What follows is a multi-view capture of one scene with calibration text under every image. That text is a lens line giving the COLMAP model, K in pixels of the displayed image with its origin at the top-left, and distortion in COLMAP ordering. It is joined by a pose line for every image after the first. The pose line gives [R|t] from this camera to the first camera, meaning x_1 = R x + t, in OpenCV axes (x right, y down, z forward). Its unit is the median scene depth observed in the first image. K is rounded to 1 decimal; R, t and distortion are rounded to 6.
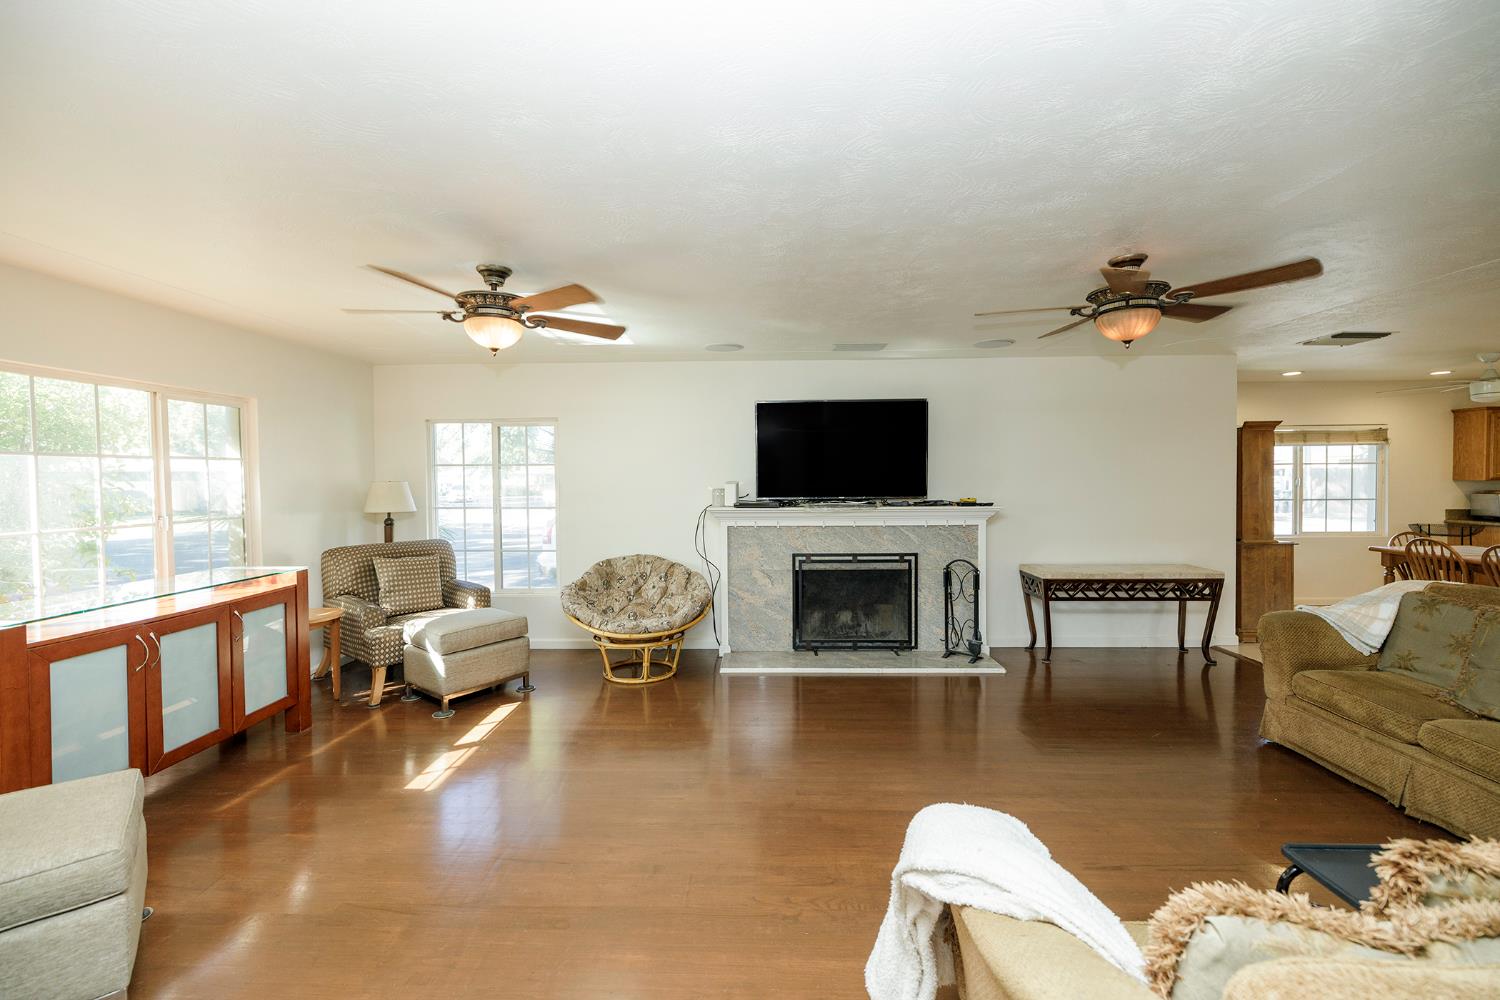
lens RADIAL K [[628.7, 0, 749.4], [0, 628.7, 489.4], [0, 0, 1]] dist [0.002218, -0.001573]
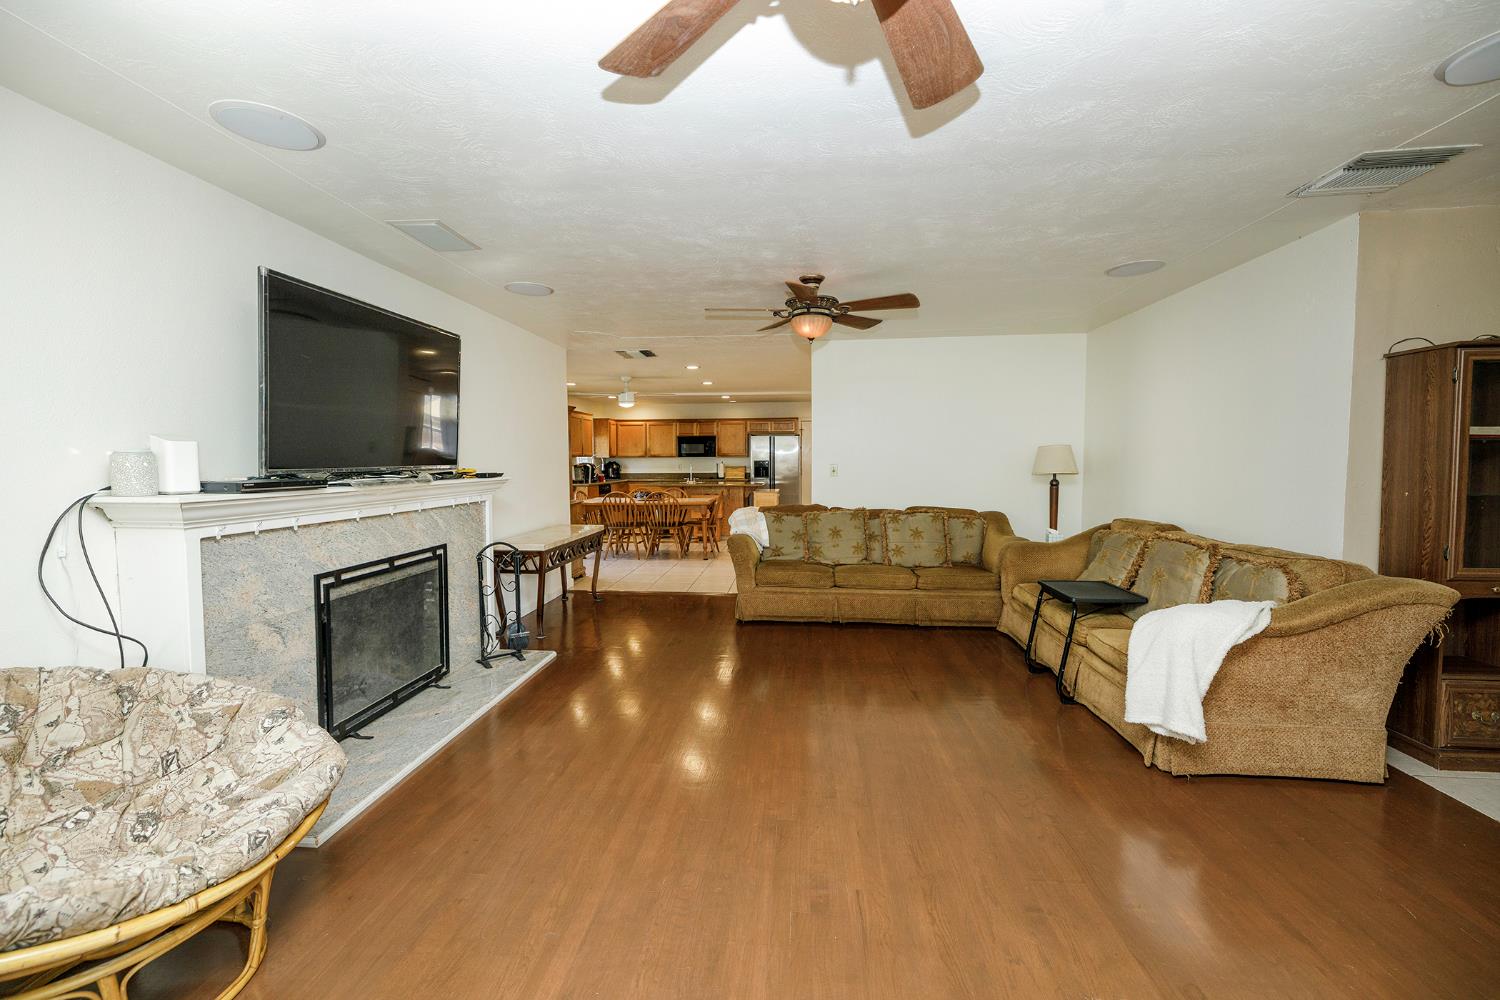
lens RADIAL K [[628.7, 0, 735.4], [0, 628.7, 490.0], [0, 0, 1]] dist [0.002218, -0.001573]
pose [[0.087101, -0.044461, 0.995207, -0.426567], [0.030230, 0.998661, 0.041970, 0.018283], [-0.995741, 0.026429, 0.088328, 0.593700]]
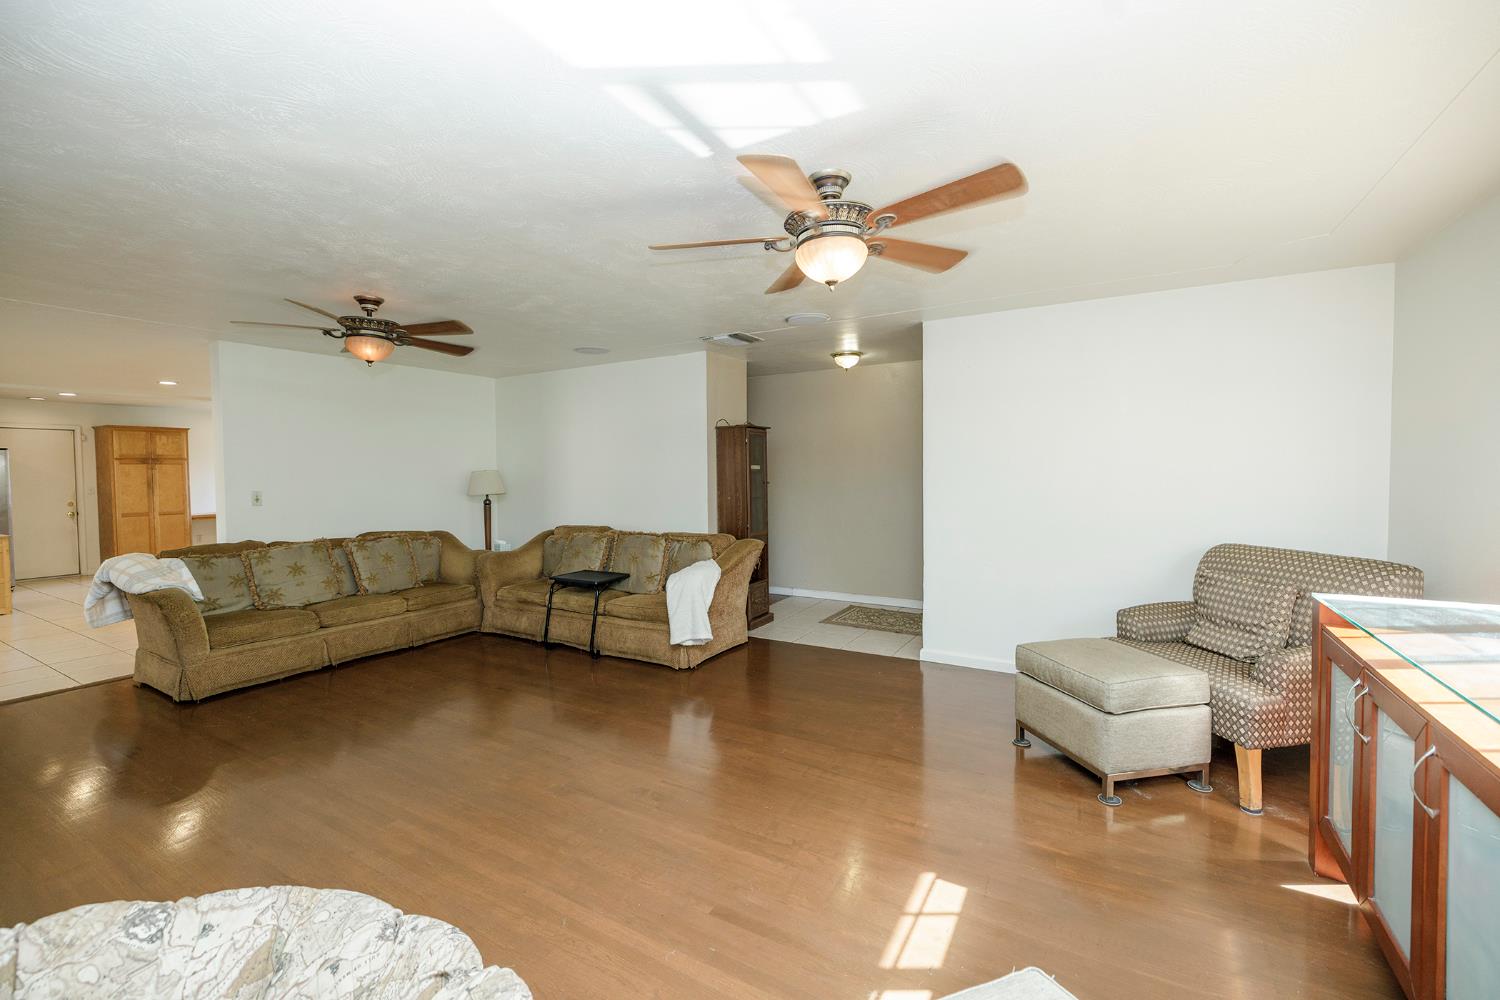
lens RADIAL K [[628.7, 0, 742.4], [0, 628.7, 488.0], [0, 0, 1]] dist [0.002218, -0.001573]
pose [[-0.867220, 0.001966, 0.497921, -0.391709], [0.028135, 0.998588, 0.045059, -0.003513], [-0.497130, 0.053085, -0.866051, 0.989361]]
